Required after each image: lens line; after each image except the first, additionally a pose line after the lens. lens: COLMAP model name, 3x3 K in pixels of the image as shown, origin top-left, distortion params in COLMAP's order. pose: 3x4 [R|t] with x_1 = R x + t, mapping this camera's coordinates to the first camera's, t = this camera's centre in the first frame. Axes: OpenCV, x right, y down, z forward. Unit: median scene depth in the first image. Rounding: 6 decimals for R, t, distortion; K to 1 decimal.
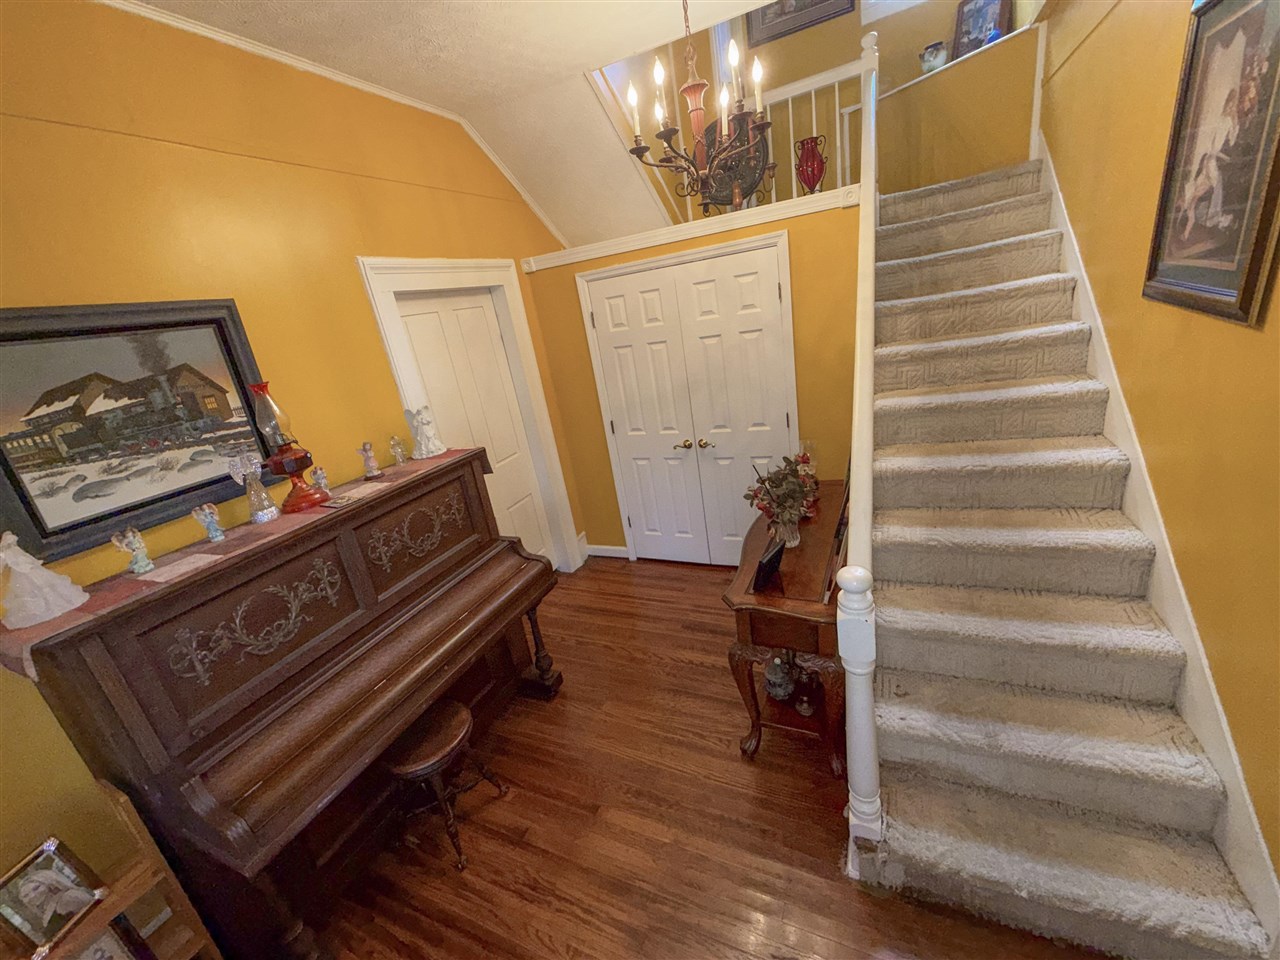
lens RADIAL K [[509.3, 0, 635.8], [0, 509.3, 479.7], [0, 0, 1]] dist [0.000219, 0.000030]
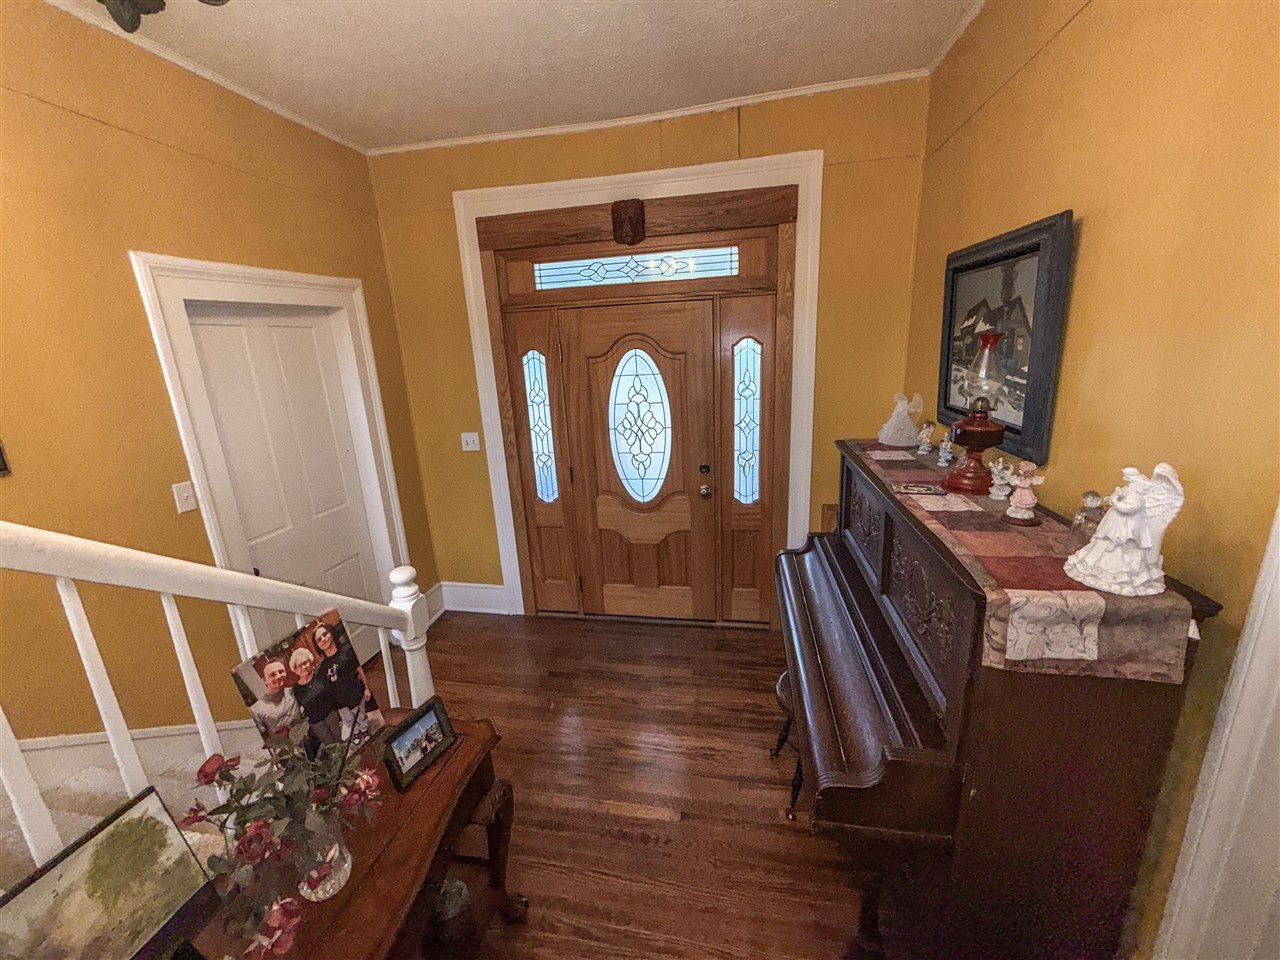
lens RADIAL K [[509.3, 0, 639.0], [0, 509.3, 477.0], [0, 0, 1]] dist [0.000219, 0.000030]
pose [[-0.950819, 0.259362, -0.169337, -0.002707], [0.120163, 0.812737, 0.570105, -0.563367], [0.285490, 0.521719, -0.803931, 1.699383]]
